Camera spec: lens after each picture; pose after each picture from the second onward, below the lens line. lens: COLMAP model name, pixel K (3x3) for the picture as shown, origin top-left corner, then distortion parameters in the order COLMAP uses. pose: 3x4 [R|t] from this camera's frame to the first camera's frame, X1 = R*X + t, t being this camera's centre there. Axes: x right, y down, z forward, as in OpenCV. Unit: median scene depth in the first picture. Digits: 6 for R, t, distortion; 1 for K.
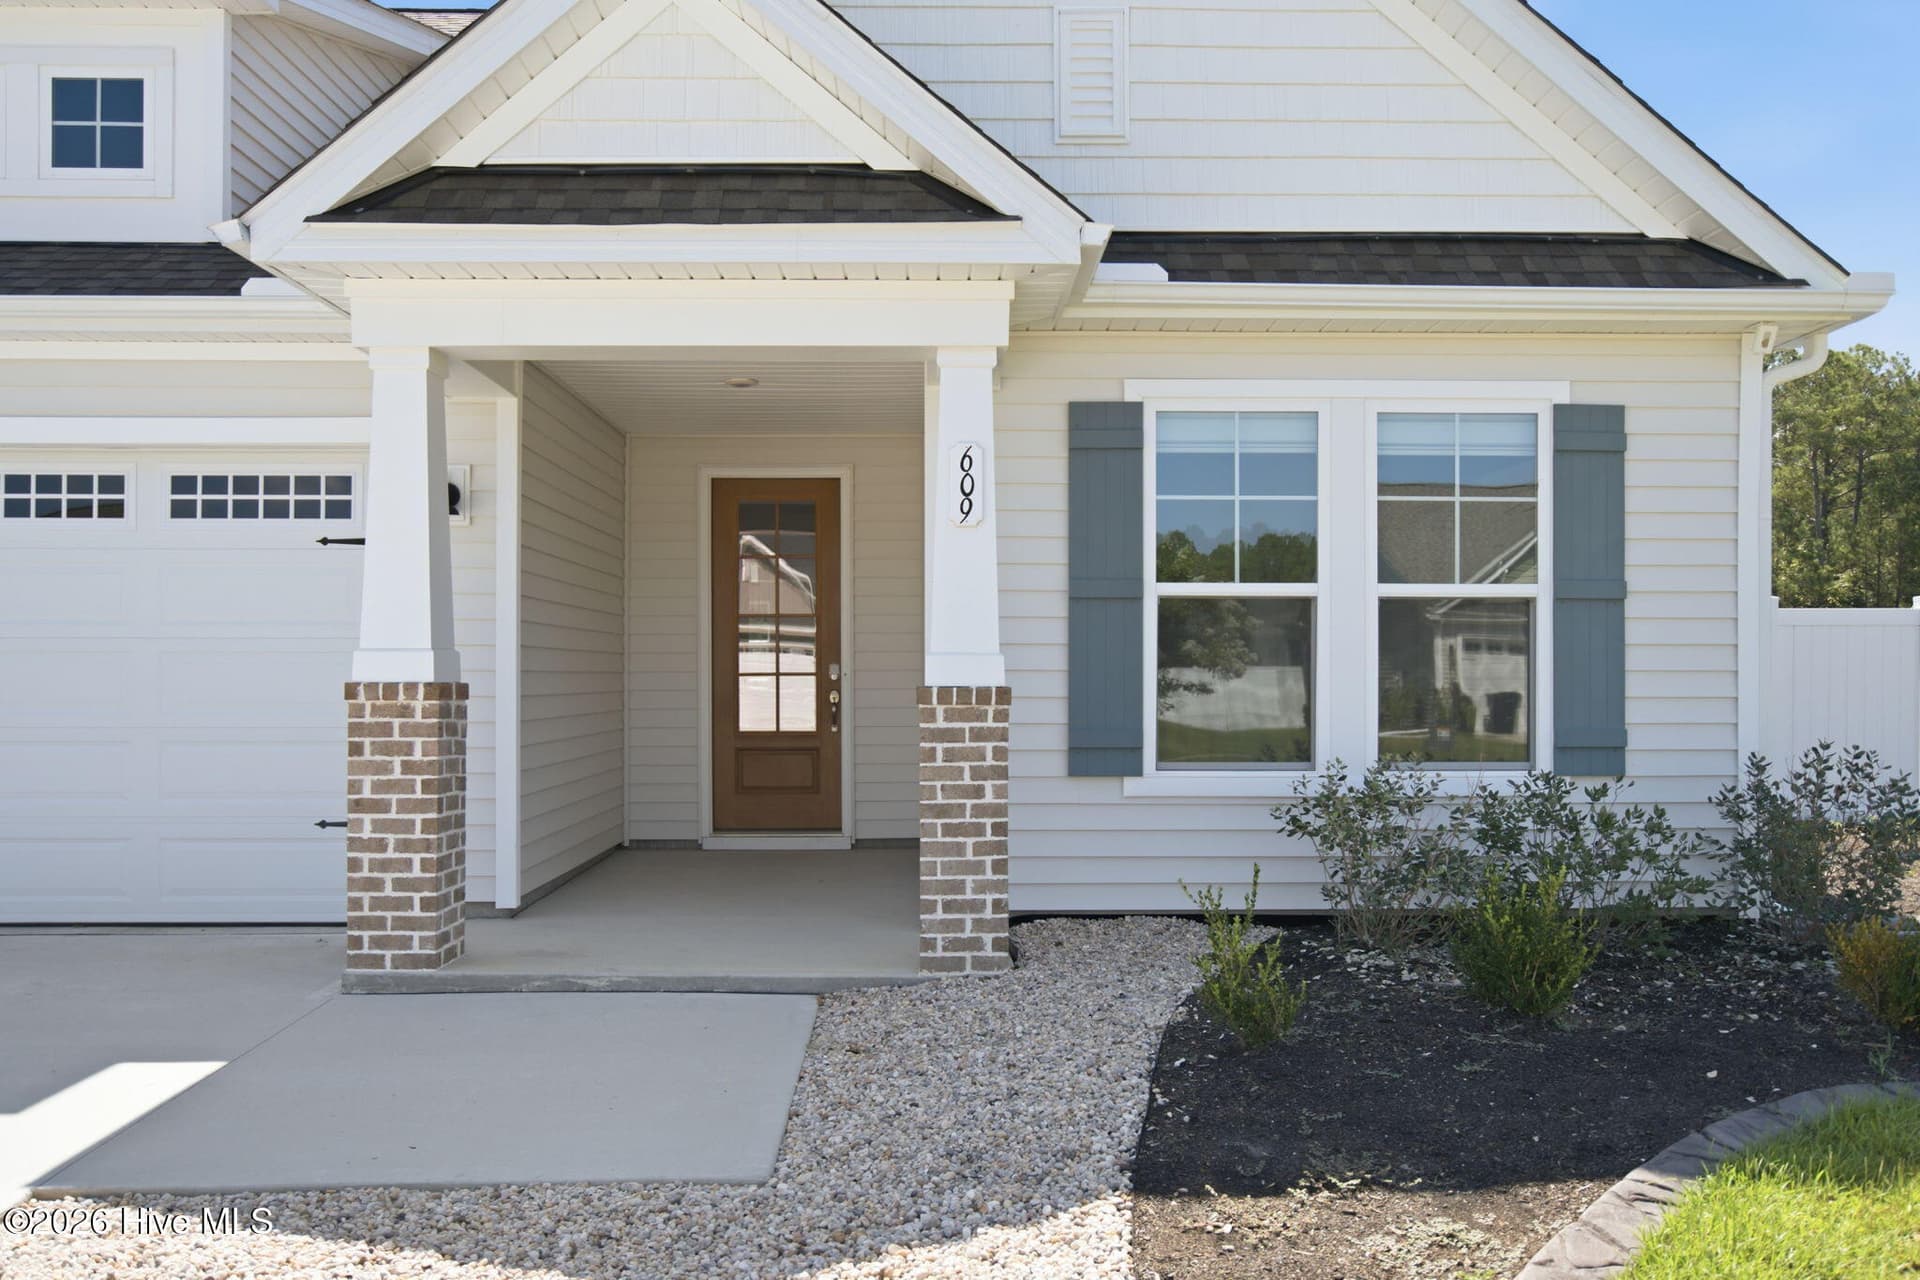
lens RADIAL K [[1481.7, 0, 954.6], [0, 1481.7, 666.9], [0, 0, 1]] dist [-0.008540, 0.001968]
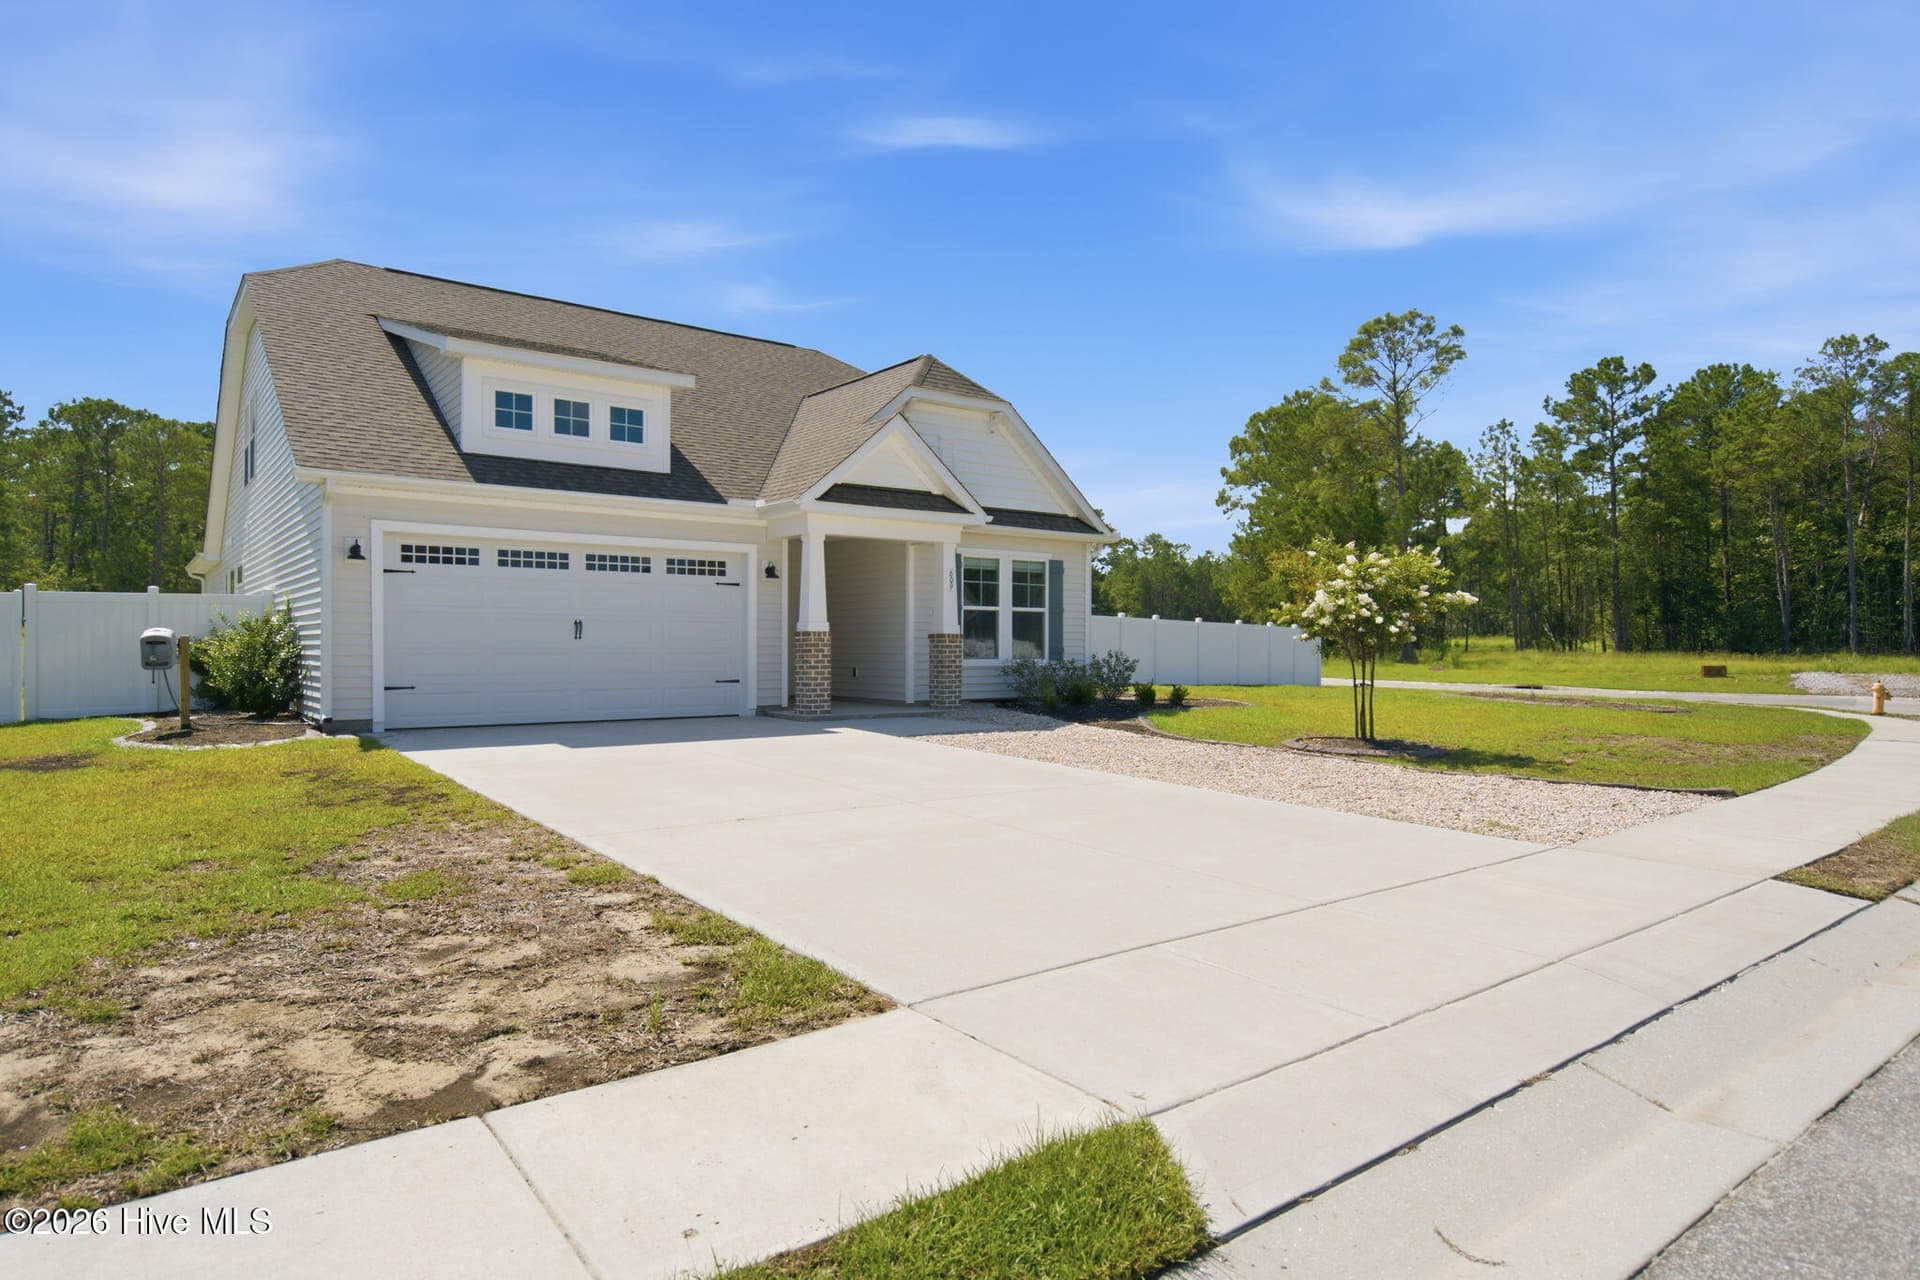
lens RADIAL K [[1106.0, 0, 960.0], [0, 1106.0, 640.0], [0, 0, 1]] dist [-0.000572, -0.000441]
pose [[0.801149, 0.003504, 0.598454, -1.636976], [-0.003701, 0.999993, -0.000900, 0.030688], [-0.598453, -0.001494, 0.801157, -1.239912]]
